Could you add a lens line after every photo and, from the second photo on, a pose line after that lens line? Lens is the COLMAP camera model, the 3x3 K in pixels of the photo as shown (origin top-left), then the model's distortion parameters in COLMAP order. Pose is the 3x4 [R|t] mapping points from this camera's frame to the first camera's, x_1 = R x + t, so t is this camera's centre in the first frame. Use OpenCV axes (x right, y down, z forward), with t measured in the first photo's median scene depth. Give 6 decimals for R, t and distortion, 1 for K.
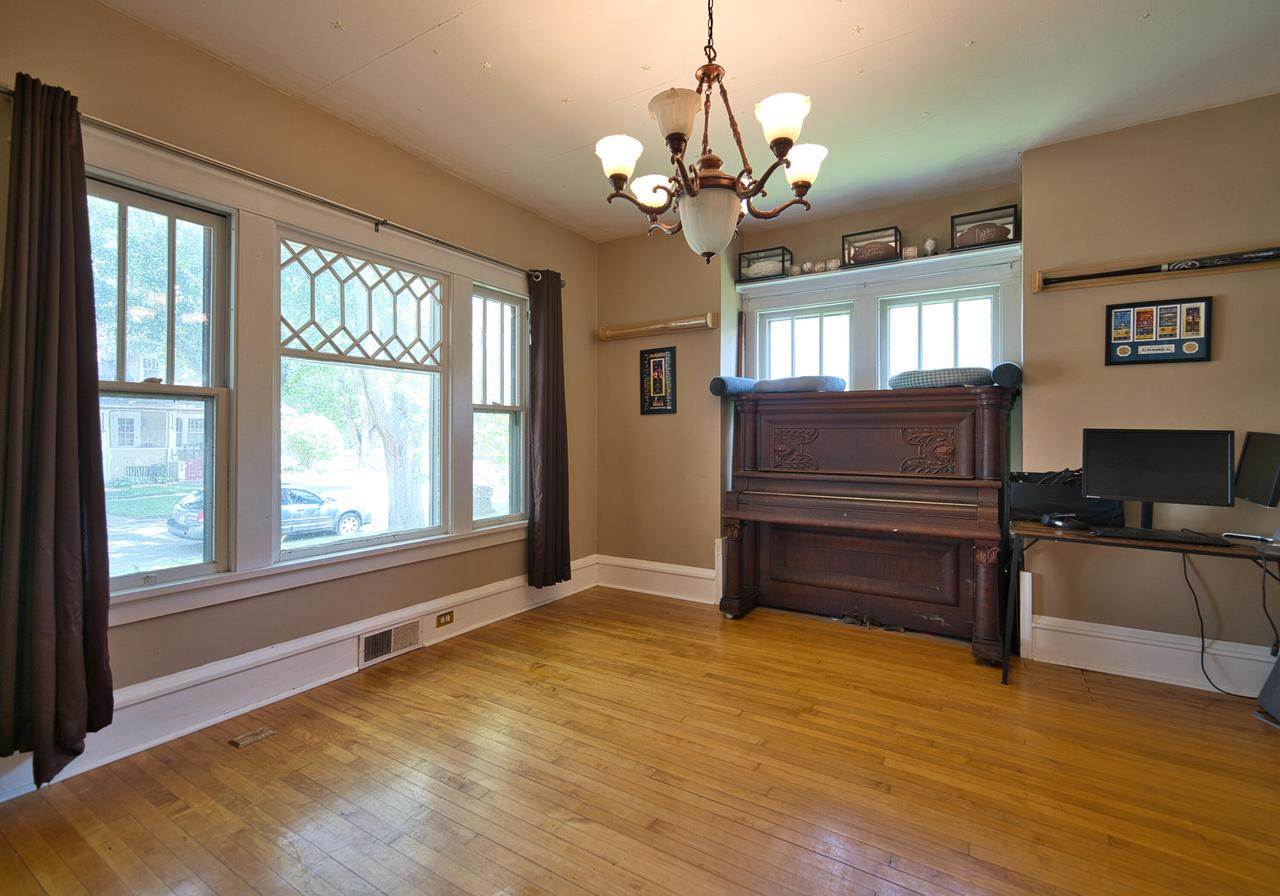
lens RADIAL K [[600.2, 0, 638.6], [0, 600.2, 437.1], [0, 0, 1]] dist [0.003282, 0.000003]
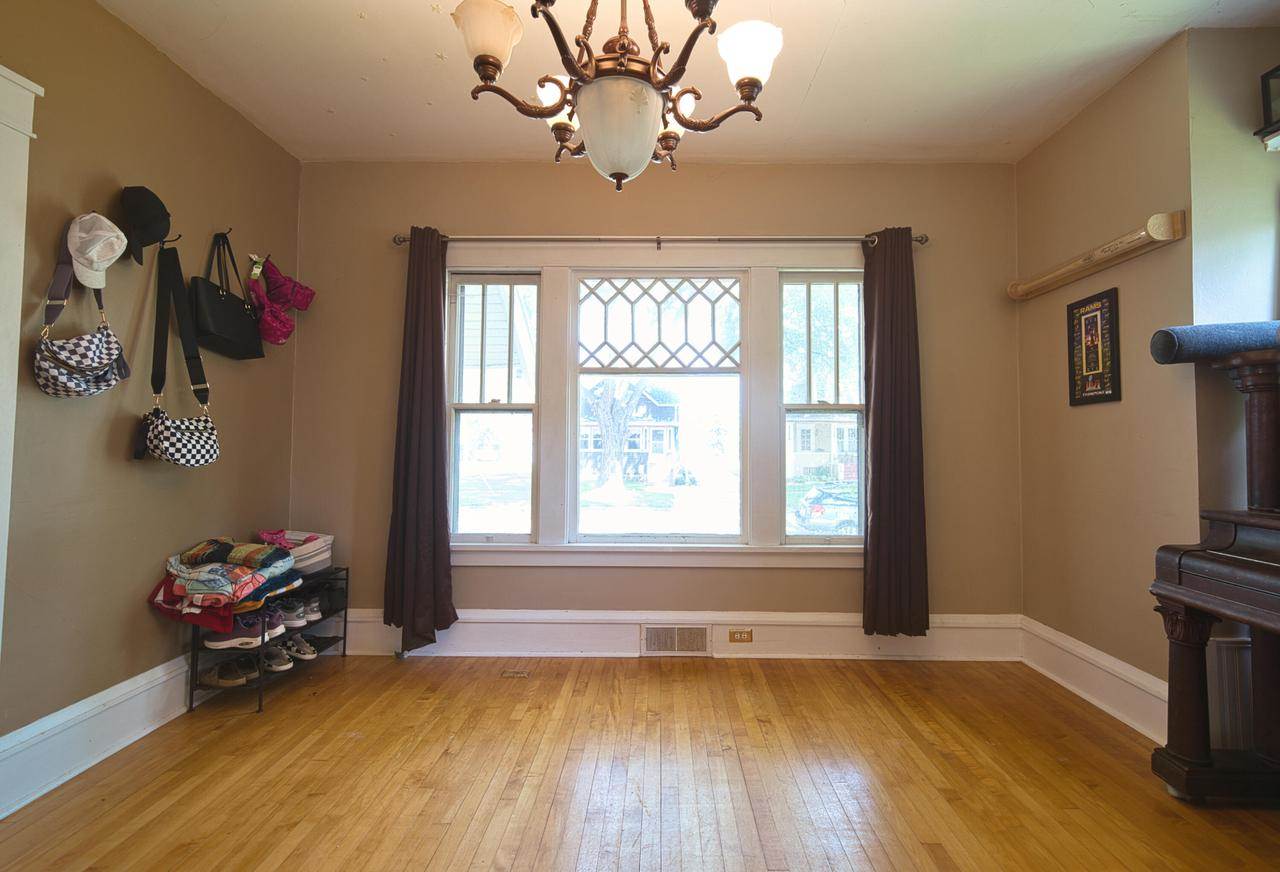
lens RADIAL K [[615.2, 0, 682.7], [0, 615.2, 421.6], [0, 0, 1]] dist [-0.000076, 0.000193]
pose [[0.510970, -0.029459, -0.859093, 0.468223], [-0.004472, 0.999308, -0.036927, 0.005622], [0.859587, 0.022710, 0.510485, 0.429806]]
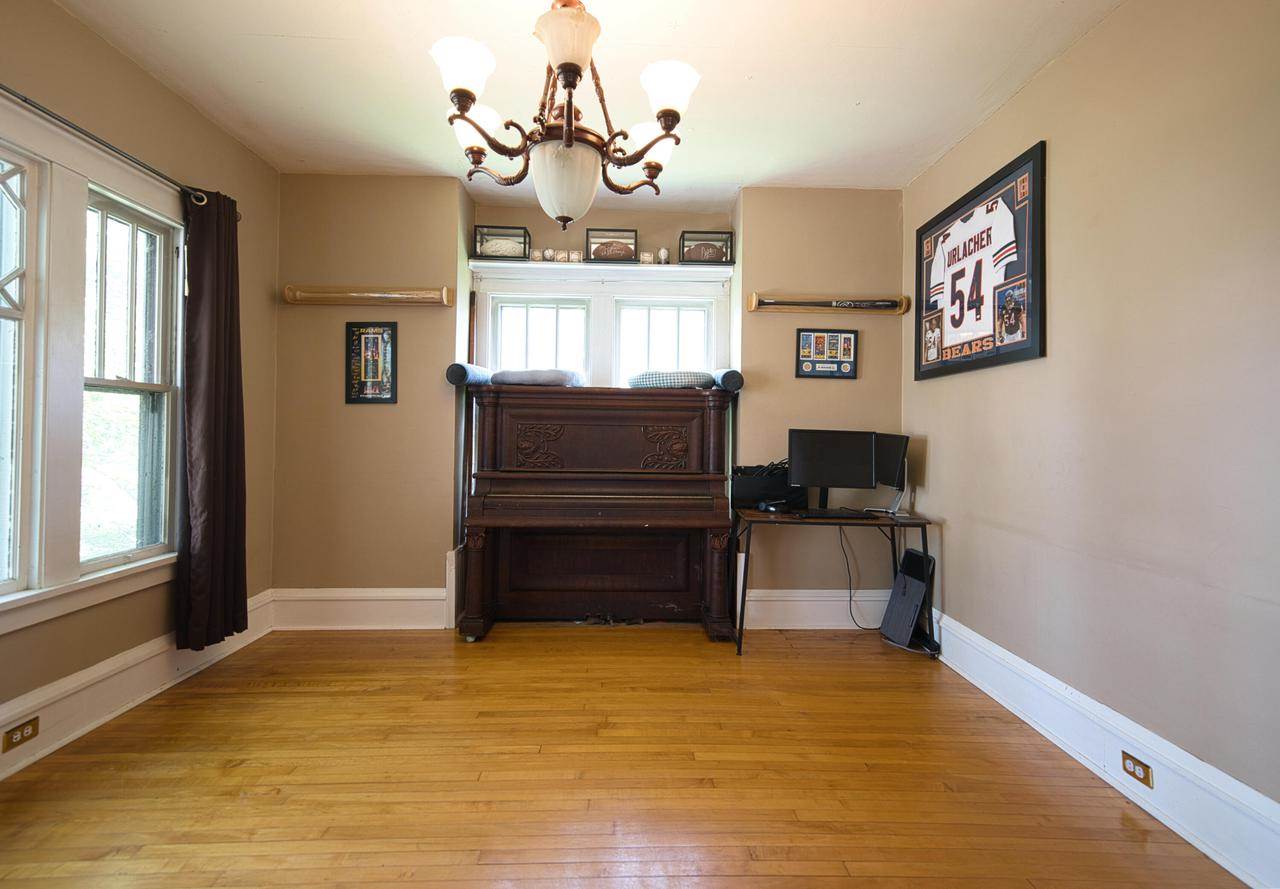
lens RADIAL K [[620.4, 0, 668.5], [0, 620.4, 428.8], [0, 0, 1]] dist [0.004477, 0.002613]
pose [[0.815215, 0.013174, 0.579008, -0.164344], [-0.008911, 0.999908, -0.010205, 0.000457], [-0.579089, 0.003160, 0.815258, 0.119547]]
